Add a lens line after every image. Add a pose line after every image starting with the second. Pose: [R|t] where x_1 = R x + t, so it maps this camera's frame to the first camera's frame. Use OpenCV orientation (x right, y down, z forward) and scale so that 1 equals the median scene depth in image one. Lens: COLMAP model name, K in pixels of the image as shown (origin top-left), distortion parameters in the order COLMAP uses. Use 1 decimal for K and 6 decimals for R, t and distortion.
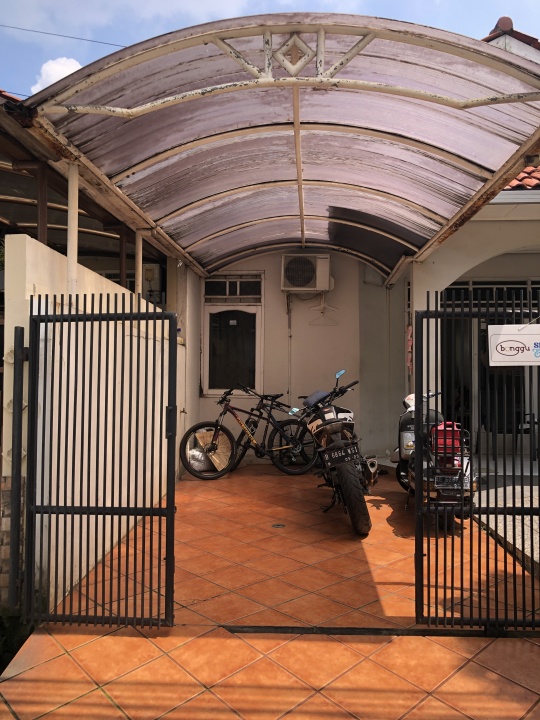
lens RADIAL K [[595.5, 0, 271.2], [0, 595.5, 360.8], [0, 0, 1]] dist [0.011653, -0.018918]
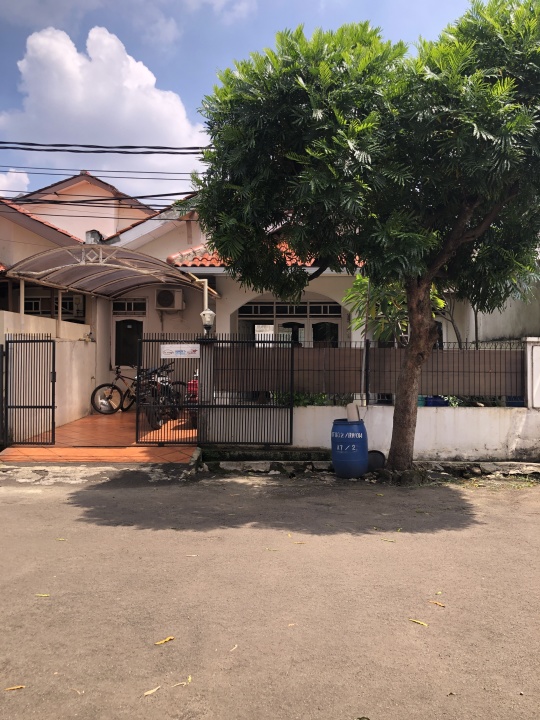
lens RADIAL K [[595.5, 0, 269.1], [0, 595.5, 359.9], [0, 0, 1]] dist [0.011653, -0.018918]
pose [[0.999903, 0.003957, 0.013356, 0.354661], [-0.004460, 0.999275, 0.037799, -0.040394], [-0.013197, -0.037855, 0.999196, -0.809716]]
